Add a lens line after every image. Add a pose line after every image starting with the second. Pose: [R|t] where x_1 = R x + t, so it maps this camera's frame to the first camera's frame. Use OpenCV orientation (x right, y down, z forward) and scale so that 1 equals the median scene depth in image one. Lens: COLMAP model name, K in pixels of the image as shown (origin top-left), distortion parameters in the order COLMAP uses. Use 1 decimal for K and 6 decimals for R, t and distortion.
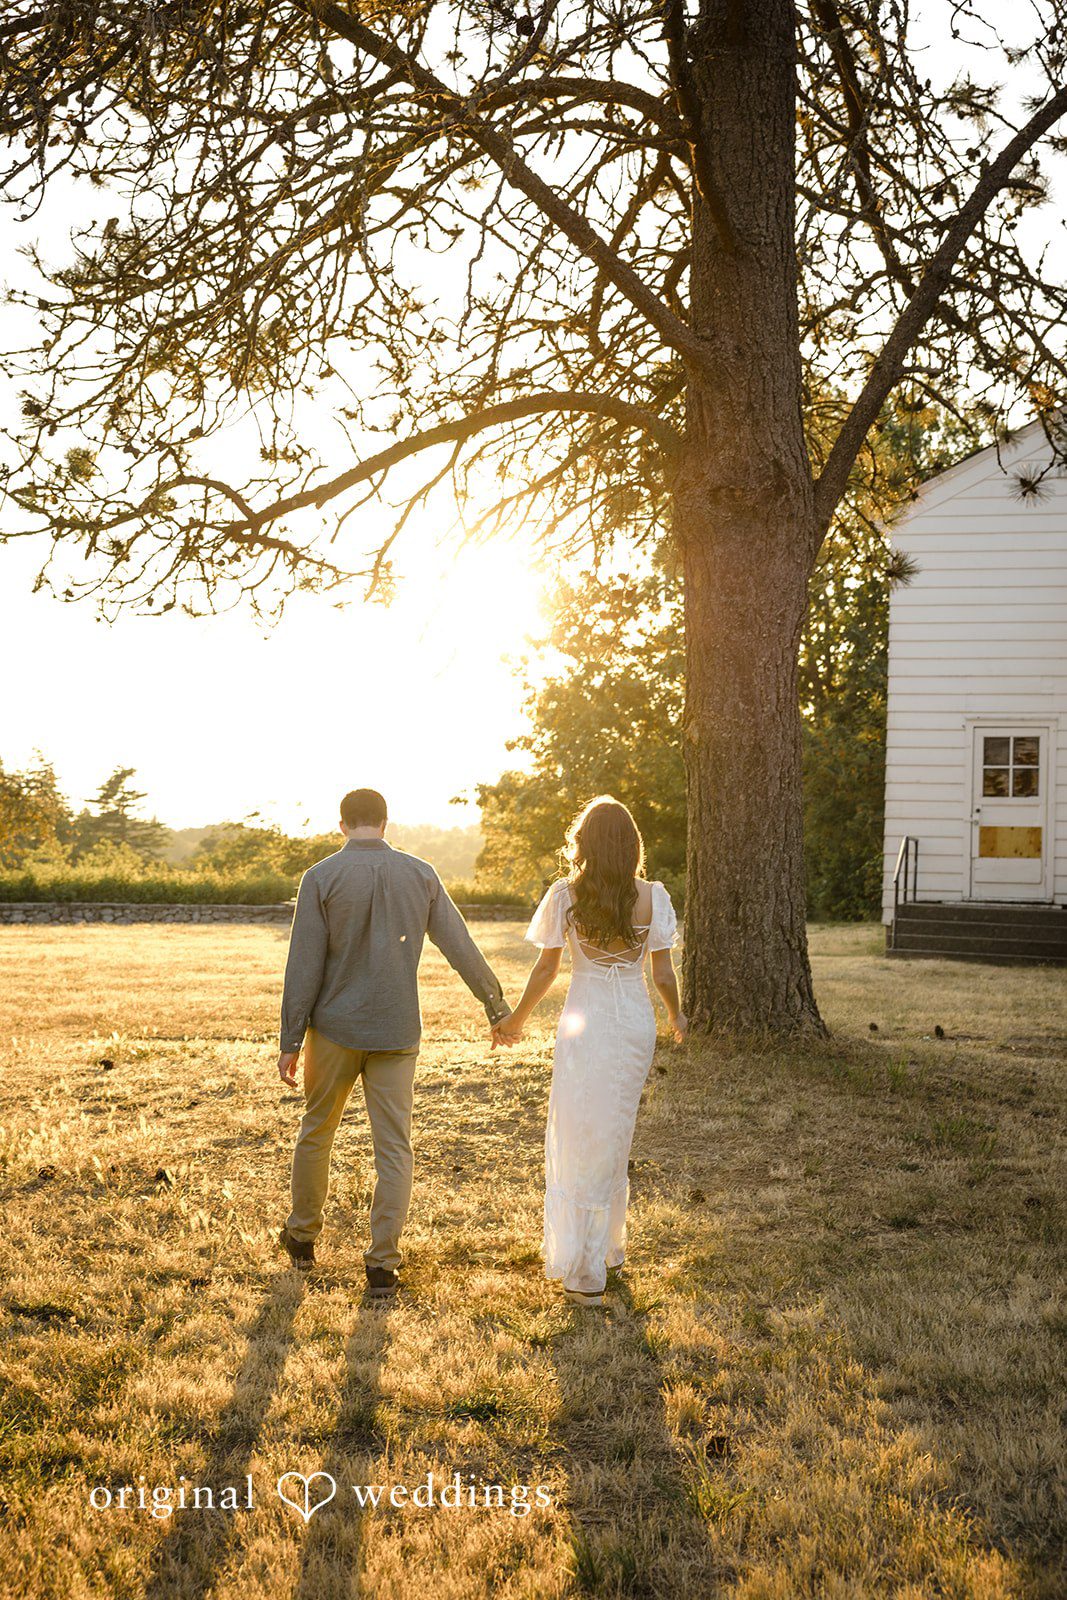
lens RADIAL K [[2261.4, 0, 563.4], [0, 2261.4, 801.8], [0, 0, 1]] dist [-0.002482, -0.012300]
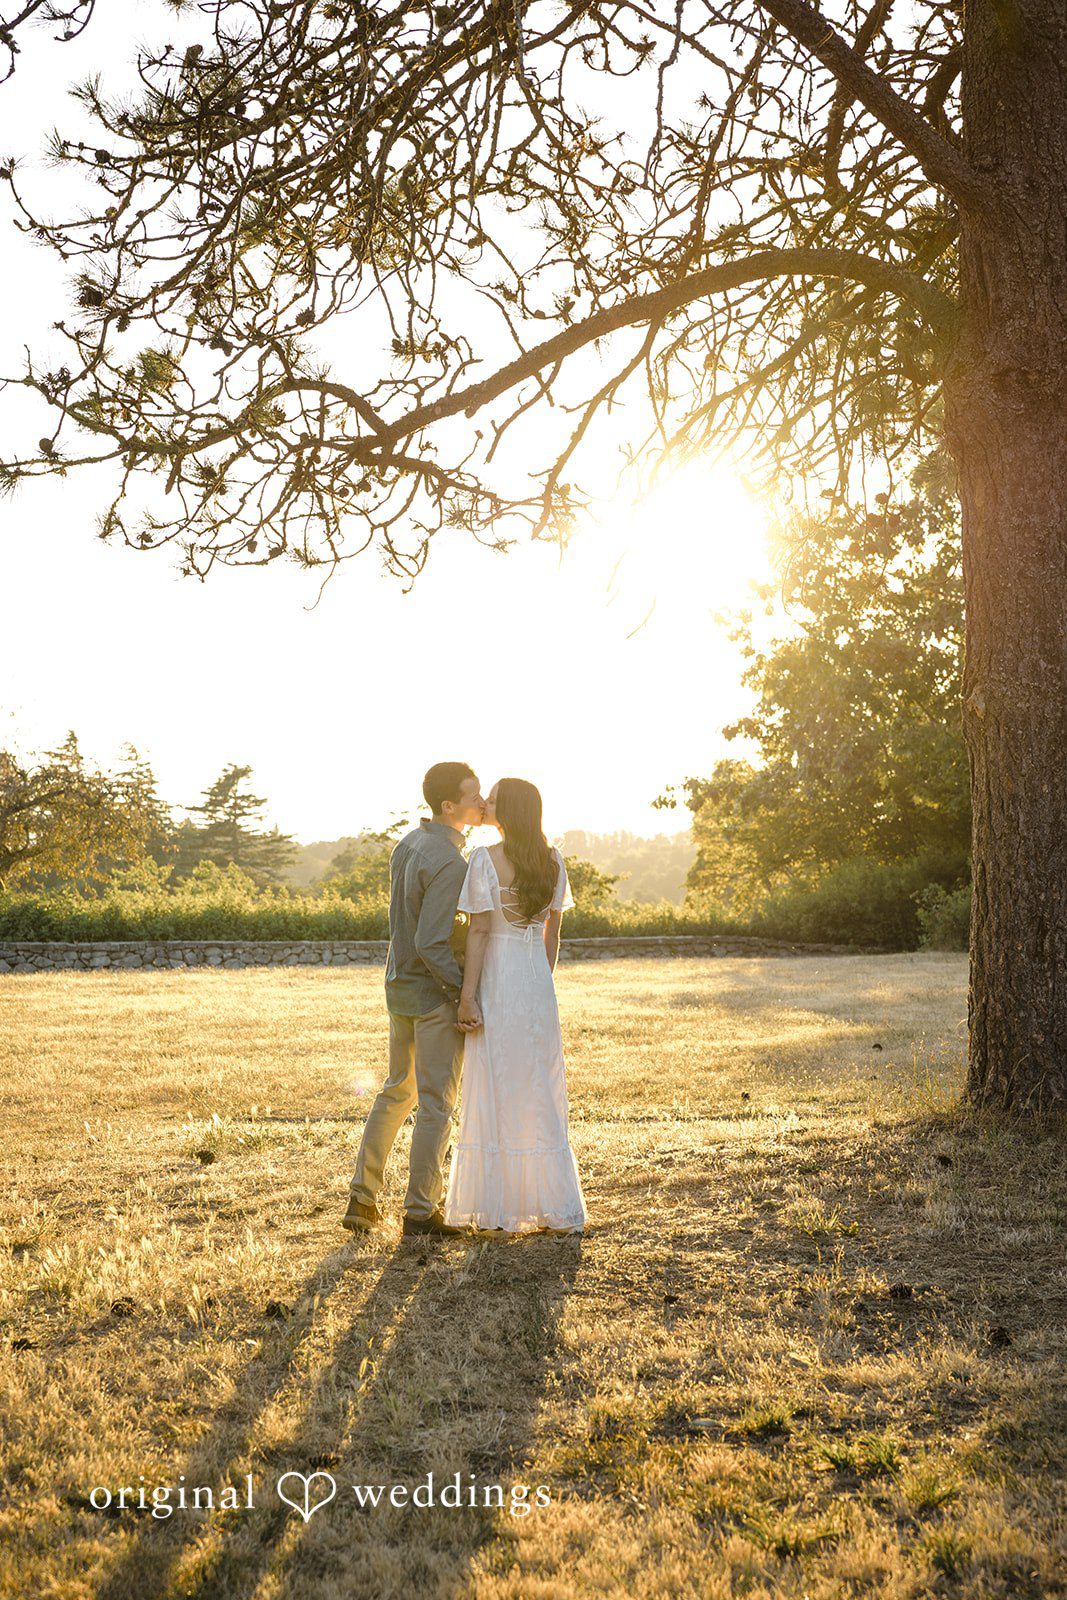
lens RADIAL K [[2261.4, 0, 563.4], [0, 2261.4, 801.8], [0, 0, 1]] dist [-0.002482, -0.012300]
pose [[0.995756, -0.018449, -0.090167, -0.011654], [0.018491, 0.999829, -0.000376, -0.000355], [0.090158, -0.001292, 0.995927, 0.252728]]
